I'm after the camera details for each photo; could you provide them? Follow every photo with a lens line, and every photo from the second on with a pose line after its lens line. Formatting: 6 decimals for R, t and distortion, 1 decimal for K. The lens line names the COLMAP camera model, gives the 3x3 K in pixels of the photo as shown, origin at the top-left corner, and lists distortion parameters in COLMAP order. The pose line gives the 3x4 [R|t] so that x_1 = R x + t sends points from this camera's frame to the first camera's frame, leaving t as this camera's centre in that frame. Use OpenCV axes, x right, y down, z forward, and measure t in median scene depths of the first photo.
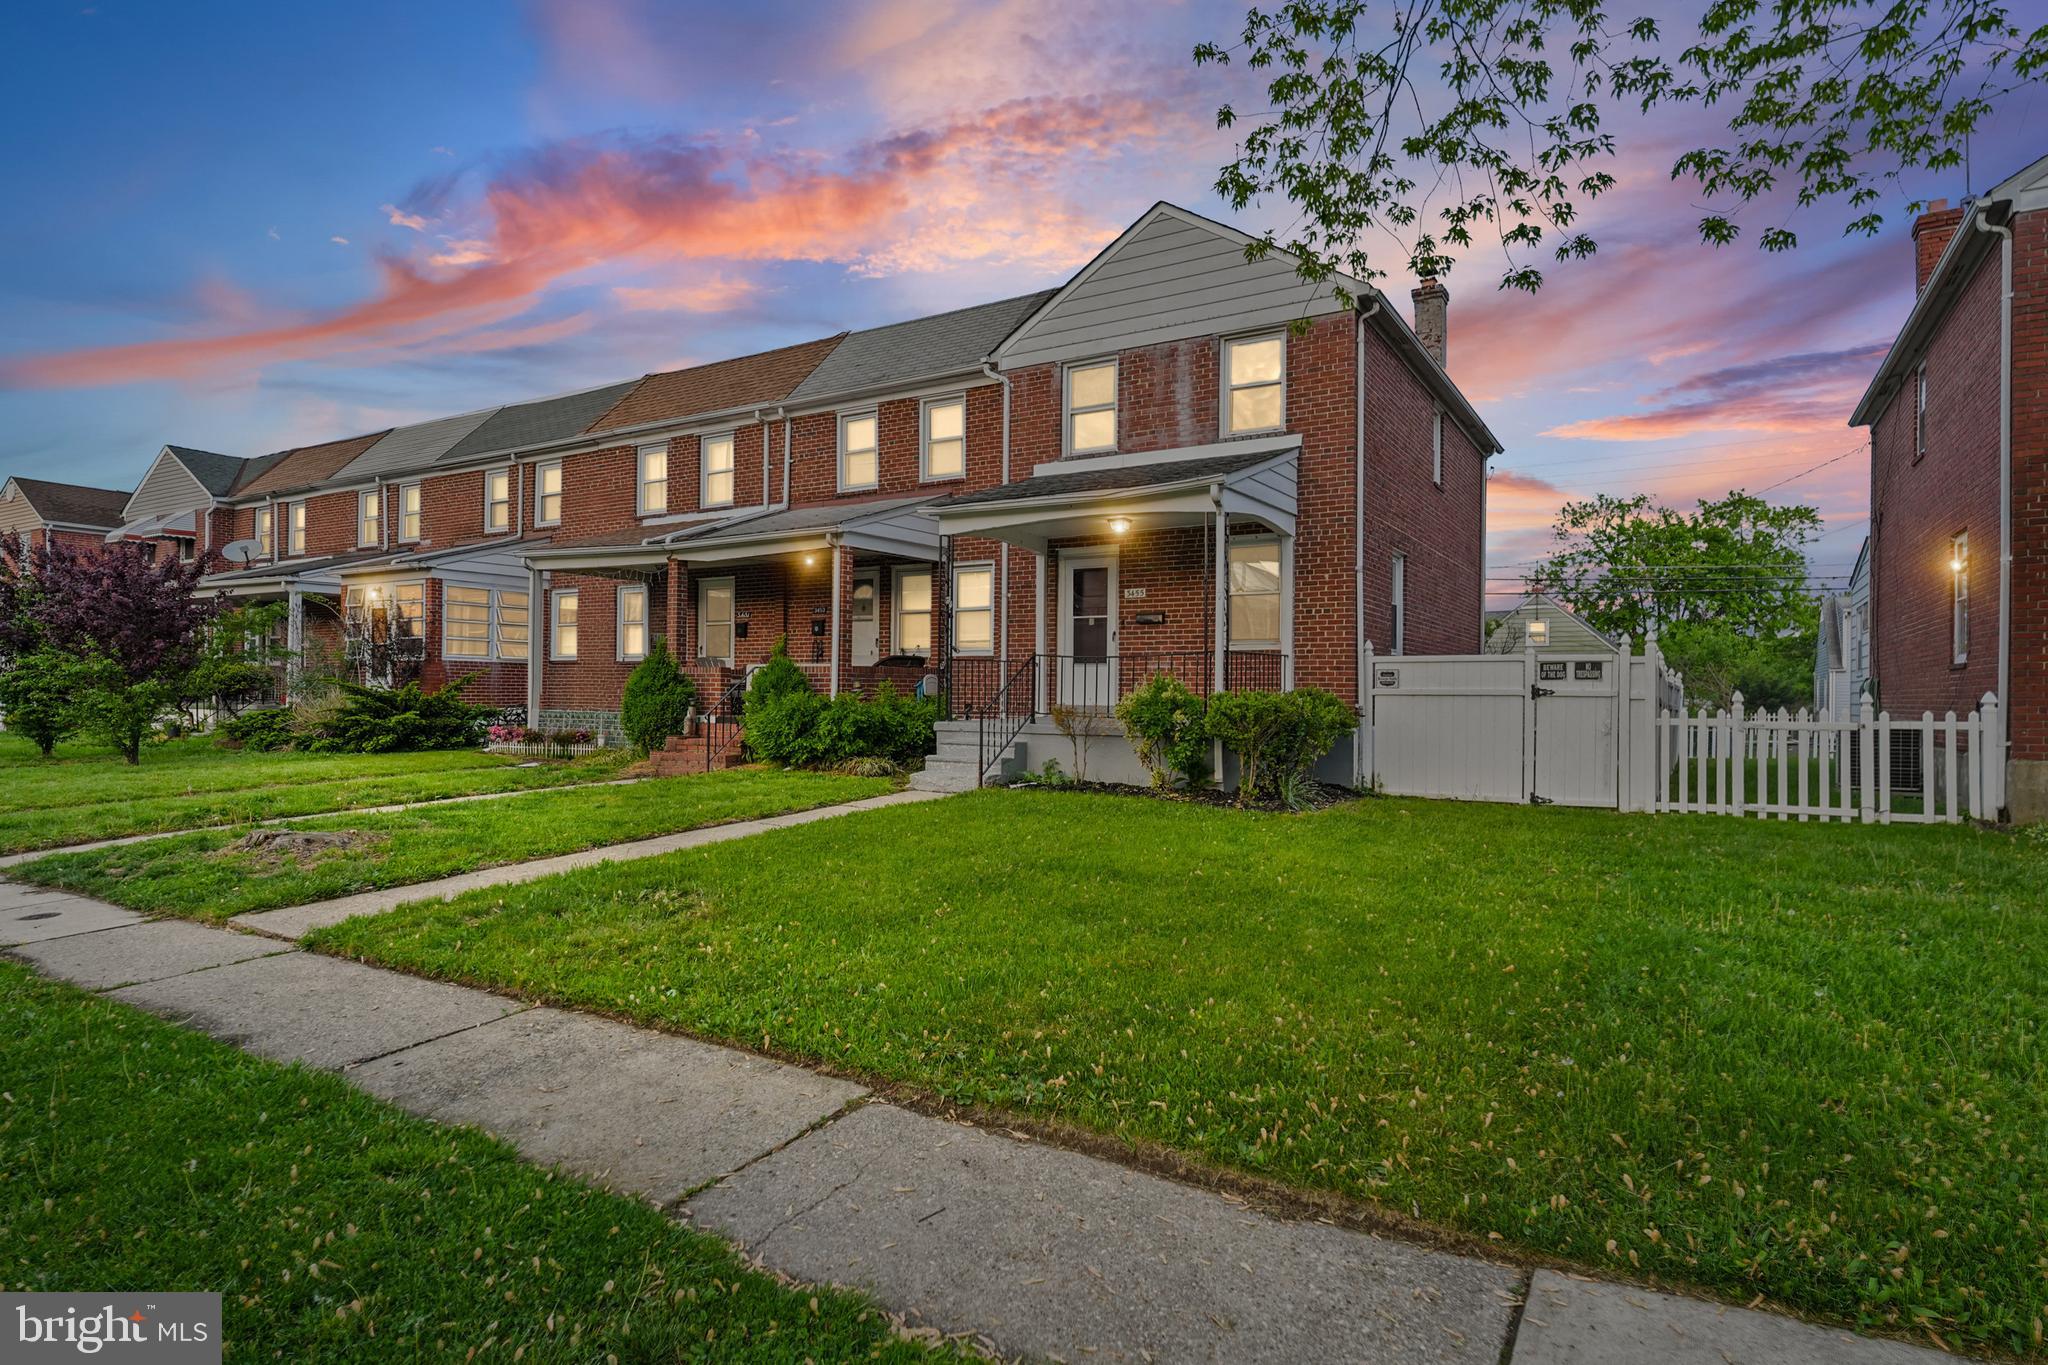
lens RADIAL K [[1101.1, 0, 1021.8], [0, 1101.1, 676.1], [0, 0, 1]] dist [0.001402, 0.000774]
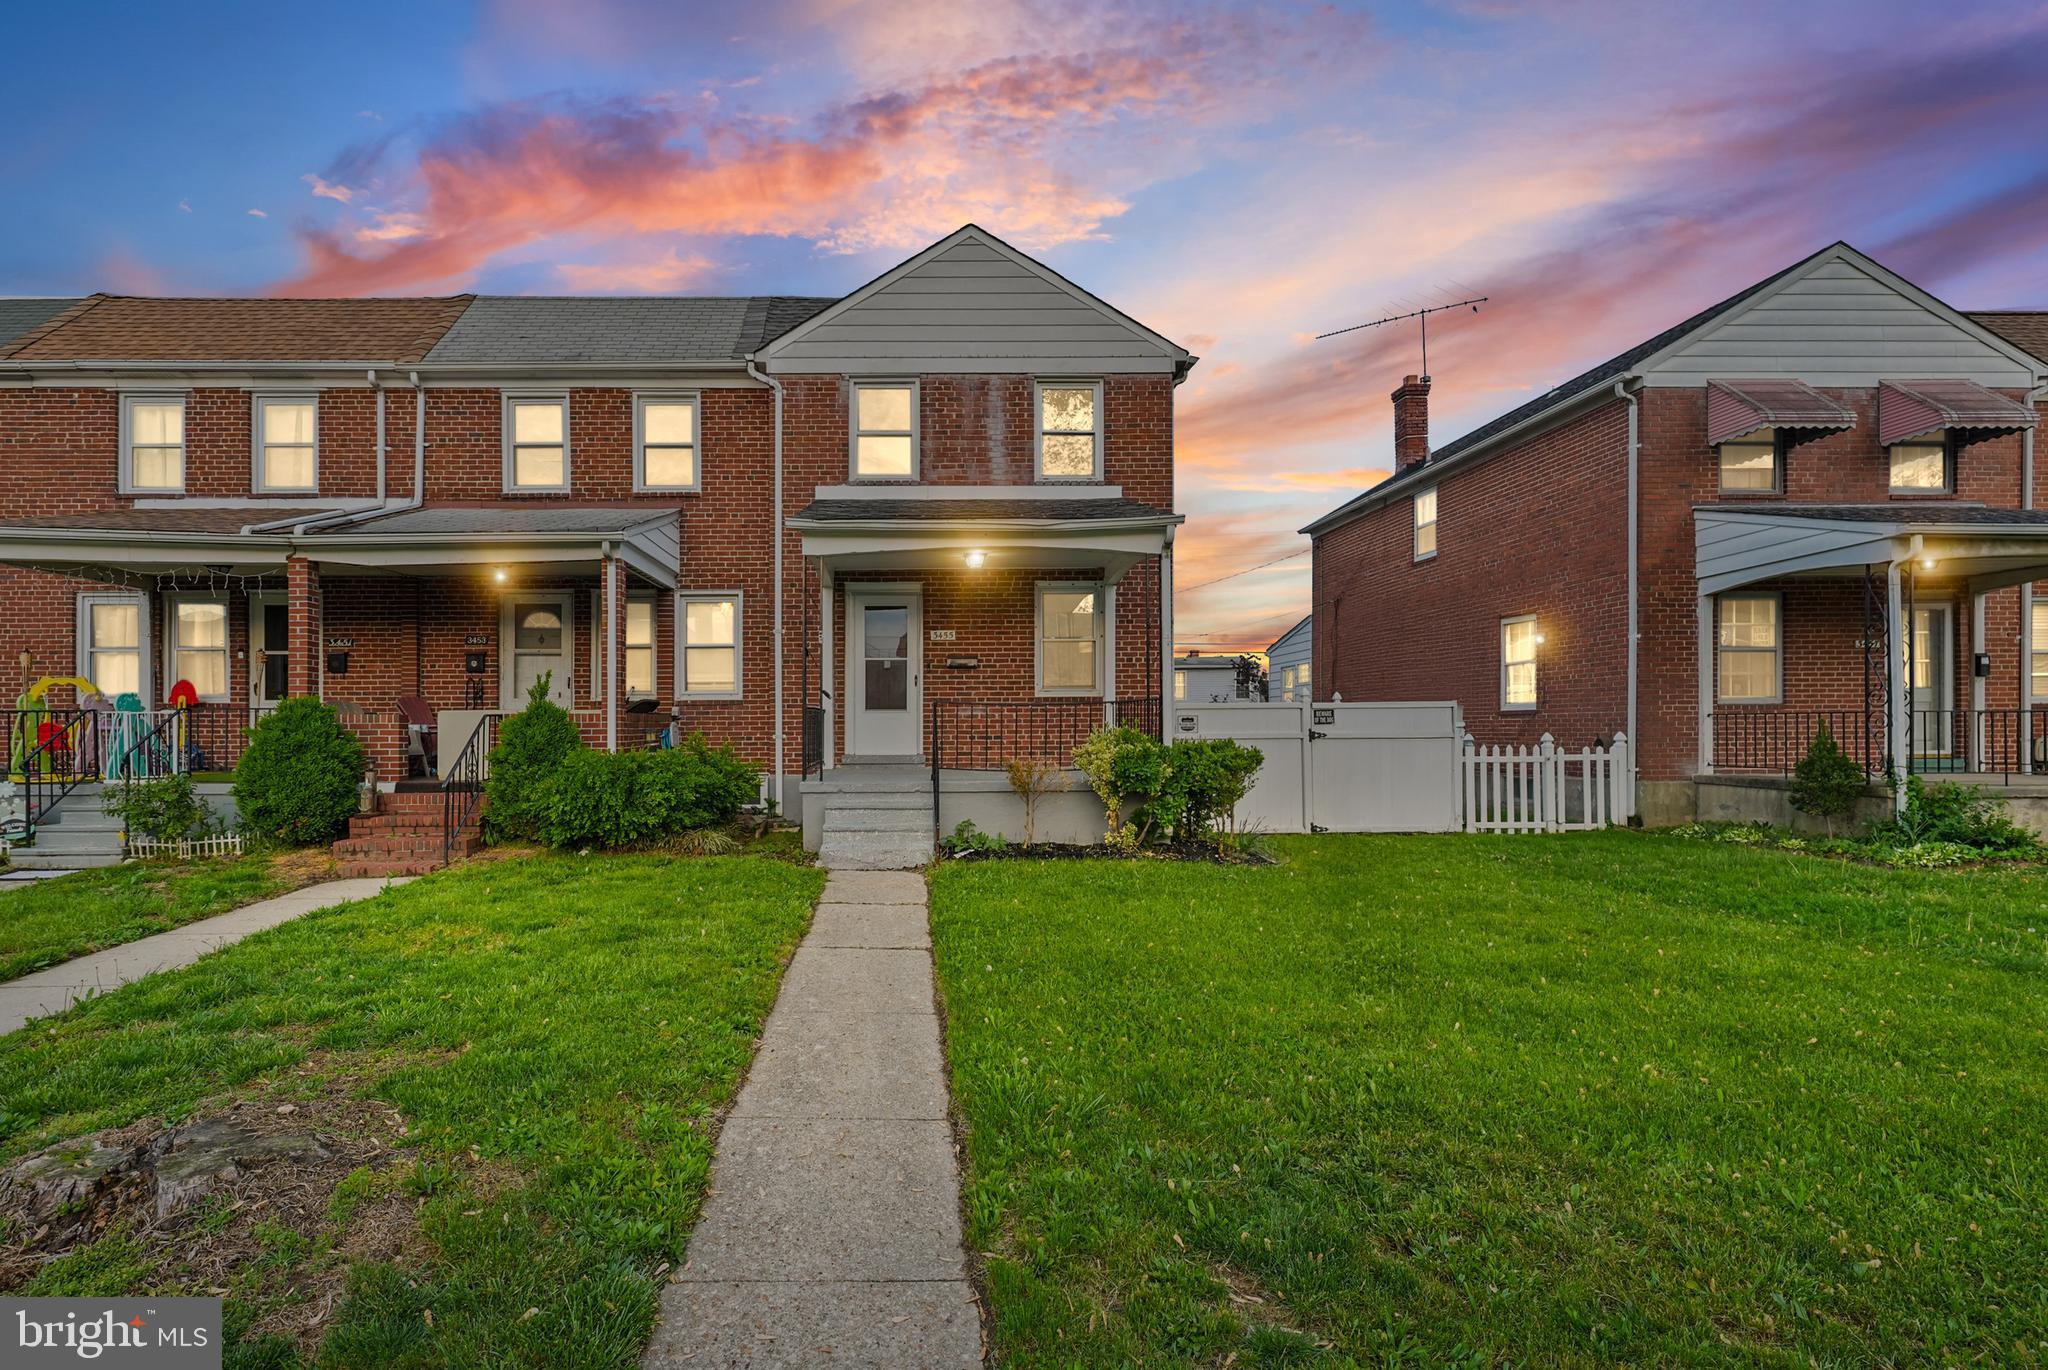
lens RADIAL K [[953.8, 0, 977.6], [0, 953.8, 722.9], [0, 0, 1]] dist [0.003898, -0.000635]
pose [[0.845144, -0.007280, 0.534489, -0.295032], [0.003536, 0.999962, 0.008029, -0.006448], [-0.534527, -0.004896, 0.845137, 0.282260]]
